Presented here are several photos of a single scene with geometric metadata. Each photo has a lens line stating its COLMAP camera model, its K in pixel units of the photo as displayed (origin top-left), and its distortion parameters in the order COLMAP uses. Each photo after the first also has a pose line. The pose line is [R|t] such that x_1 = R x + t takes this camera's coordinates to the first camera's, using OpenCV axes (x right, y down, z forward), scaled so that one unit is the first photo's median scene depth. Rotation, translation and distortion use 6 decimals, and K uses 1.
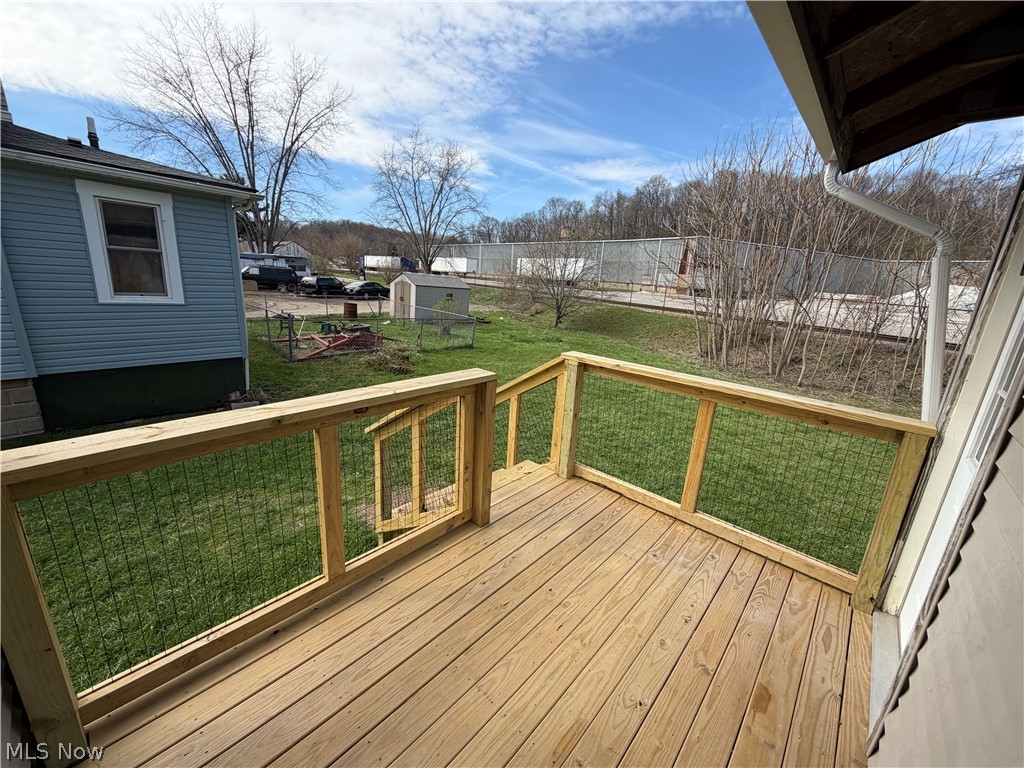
lens RADIAL K [[408.6, 0, 506.1], [0, 408.6, 382.6], [0, 0, 1]] dist [-0.002219, 0.001133]
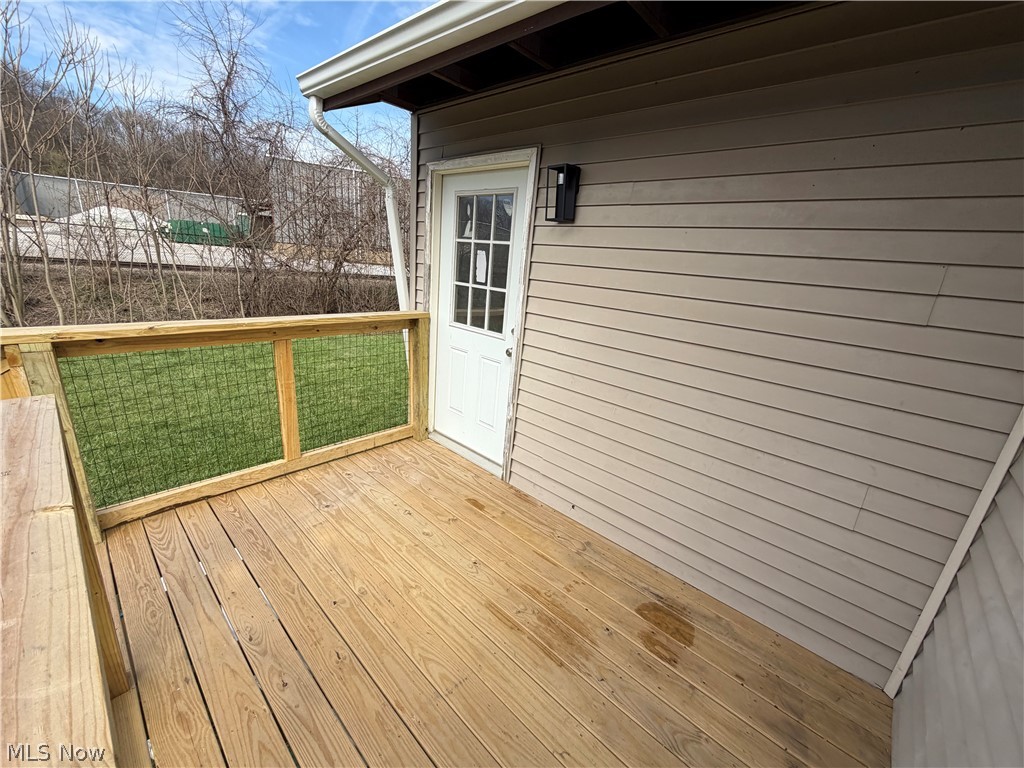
lens RADIAL K [[408.6, 0, 506.2], [0, 408.6, 384.6], [0, 0, 1]] dist [-0.002219, 0.001133]
pose [[0.016652, -0.353681, 0.935218, -0.370993], [0.183526, 0.920537, 0.344861, -0.083027], [-0.982874, 0.165894, 0.080239, 0.396711]]
